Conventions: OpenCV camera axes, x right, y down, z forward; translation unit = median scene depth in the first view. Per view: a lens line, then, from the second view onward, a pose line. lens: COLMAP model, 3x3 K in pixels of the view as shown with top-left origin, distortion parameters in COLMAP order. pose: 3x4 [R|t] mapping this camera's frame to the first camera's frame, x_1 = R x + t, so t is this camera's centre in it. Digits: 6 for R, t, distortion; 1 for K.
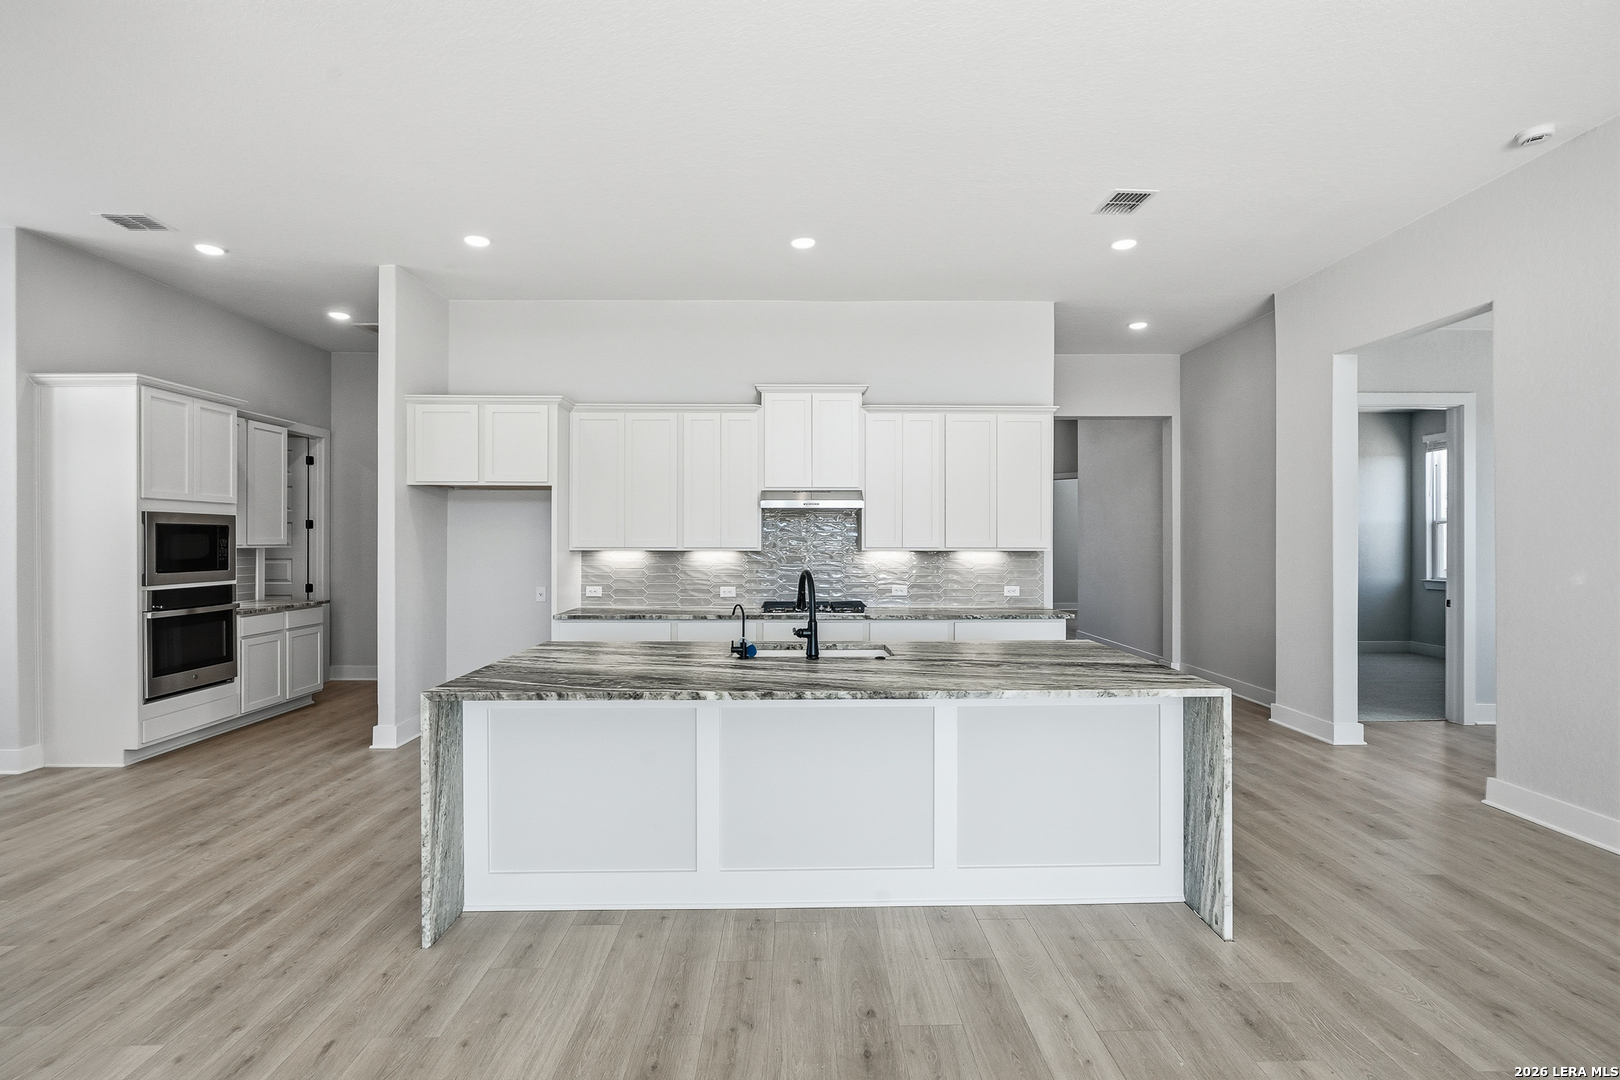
lens RADIAL K [[750.5, 0, 819.6], [0, 750.5, 537.8], [0, 0, 1]] dist [-0.015888, 0.006617]
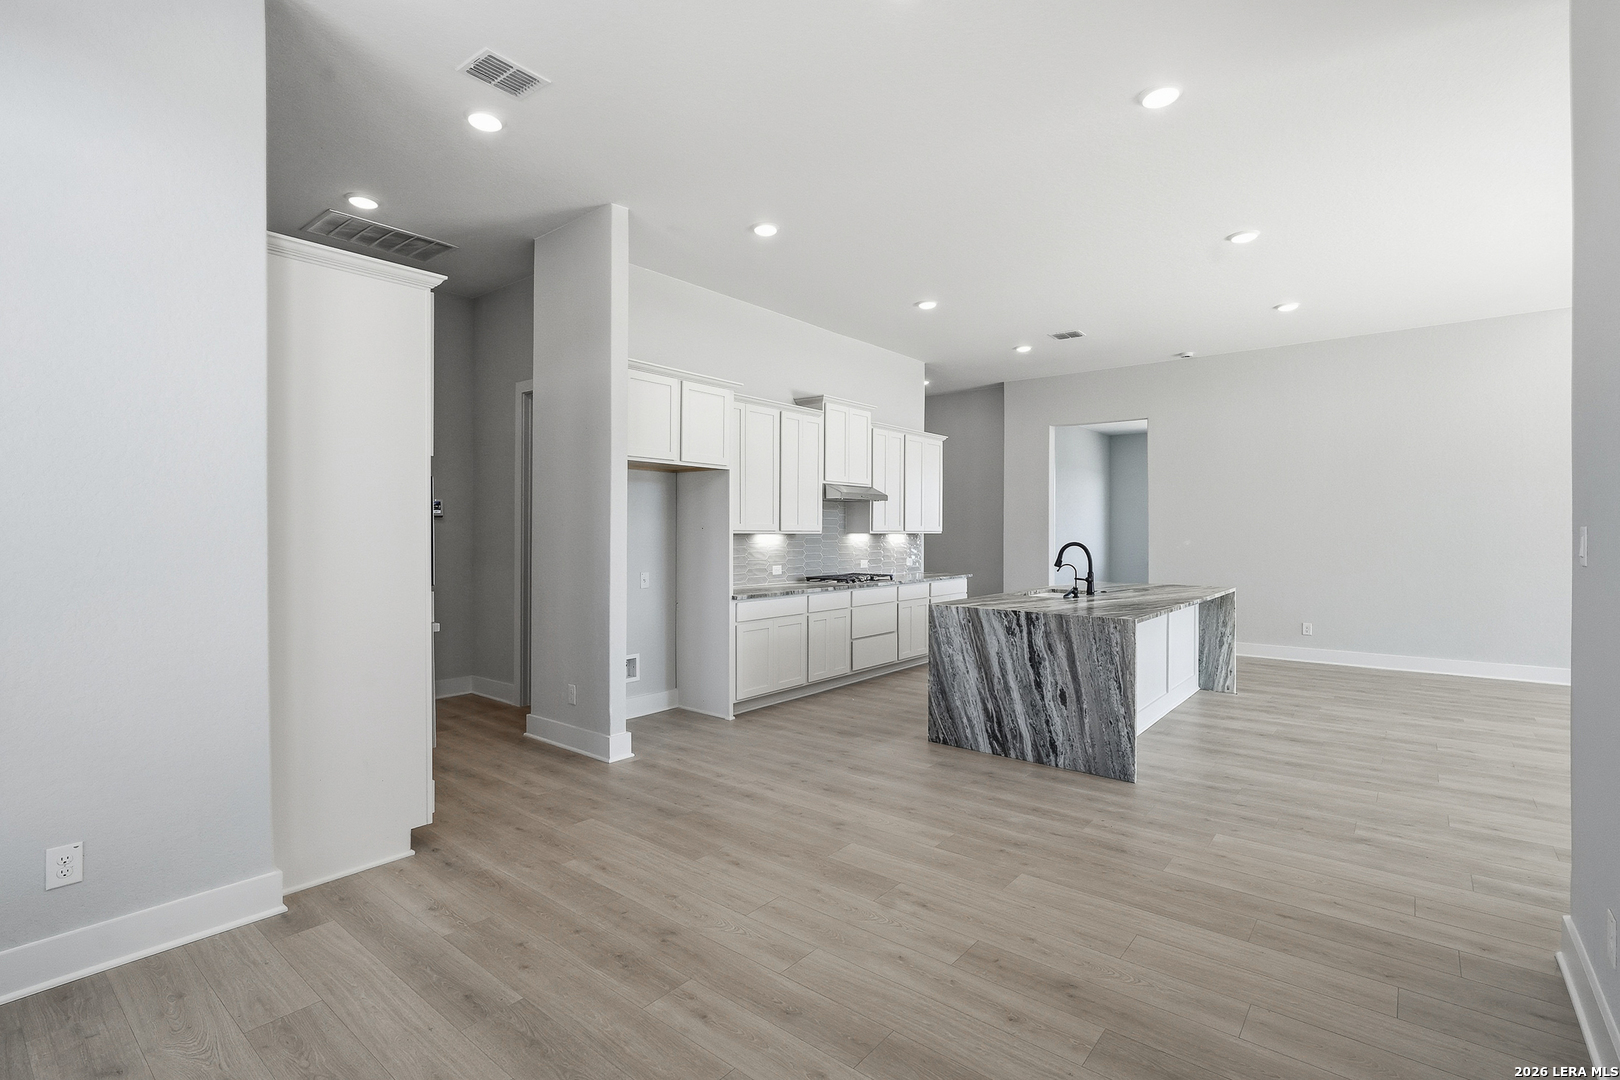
lens RADIAL K [[750.5, 0, 815.0], [0, 750.5, 529.2], [0, 0, 1]] dist [-0.015888, 0.006617]
pose [[0.641411, 0.003508, 0.767190, -1.076592], [-0.002970, 0.999993, -0.002090, 0.013597], [-0.767192, -0.000938, 0.641417, 0.256388]]
